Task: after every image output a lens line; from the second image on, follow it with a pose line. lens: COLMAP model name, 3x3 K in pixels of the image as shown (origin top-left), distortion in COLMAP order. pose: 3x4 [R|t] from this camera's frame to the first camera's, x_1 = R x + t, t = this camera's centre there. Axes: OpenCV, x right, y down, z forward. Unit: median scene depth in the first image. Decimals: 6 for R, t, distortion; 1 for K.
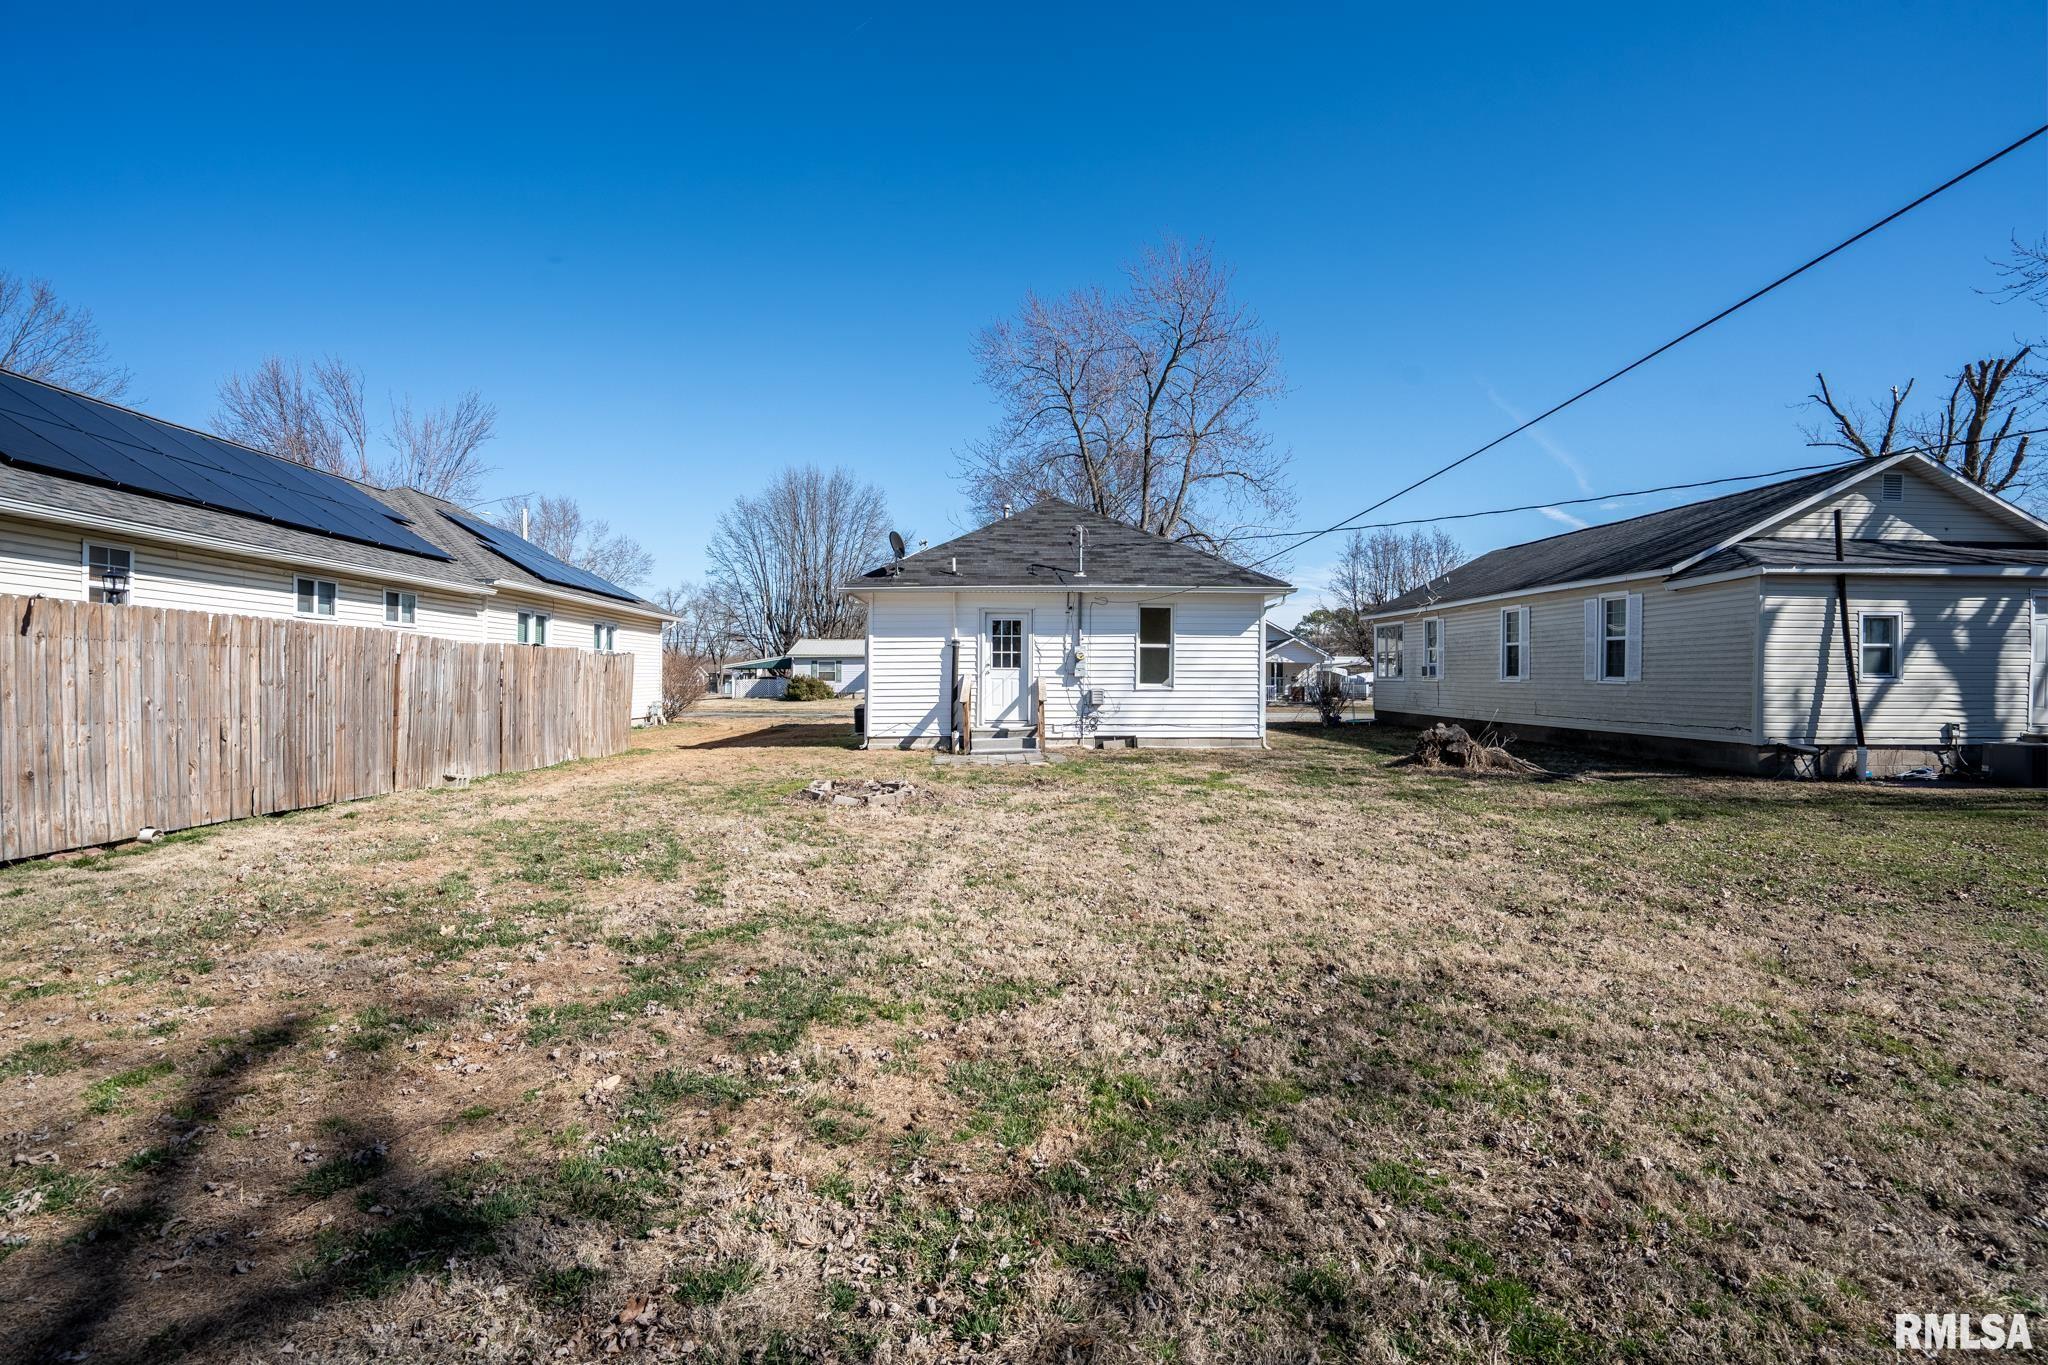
lens RADIAL K [[946.8, 0, 1023.8], [0, 946.8, 679.2], [0, 0, 1]] dist [-0.051010, 0.016926]
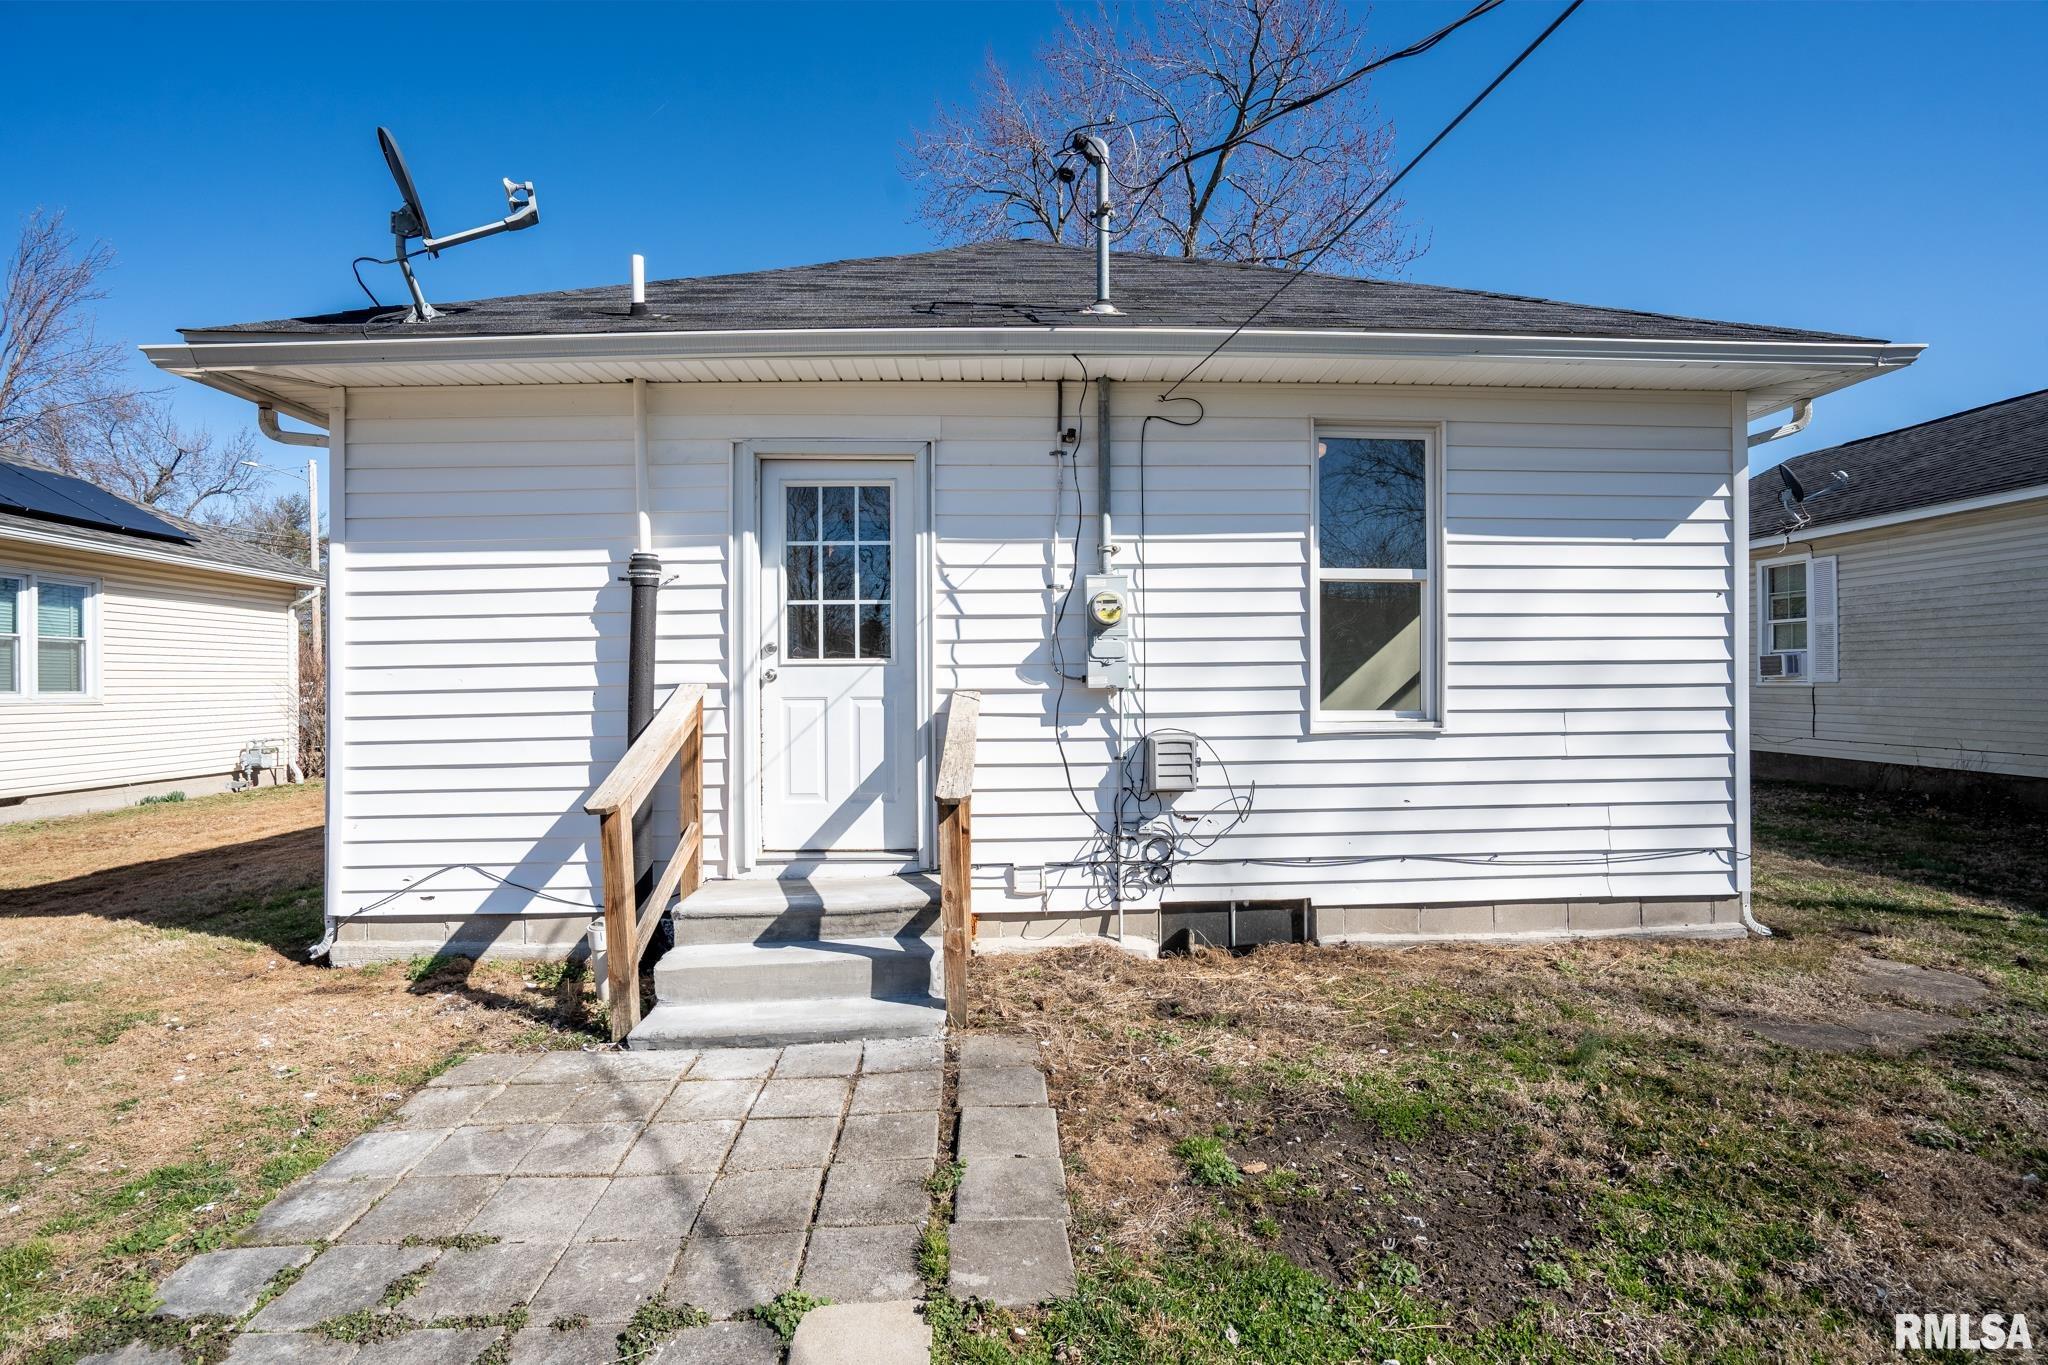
lens RADIAL K [[946.8, 0, 1022.2], [0, 946.8, 687.4], [0, 0, 1]] dist [-0.051010, 0.016926]
pose [[0.999867, -0.011443, 0.011663, 0.031785], [0.011427, 0.999934, 0.001417, -0.003560], [-0.011679, -0.001284, 0.999931, 0.727359]]
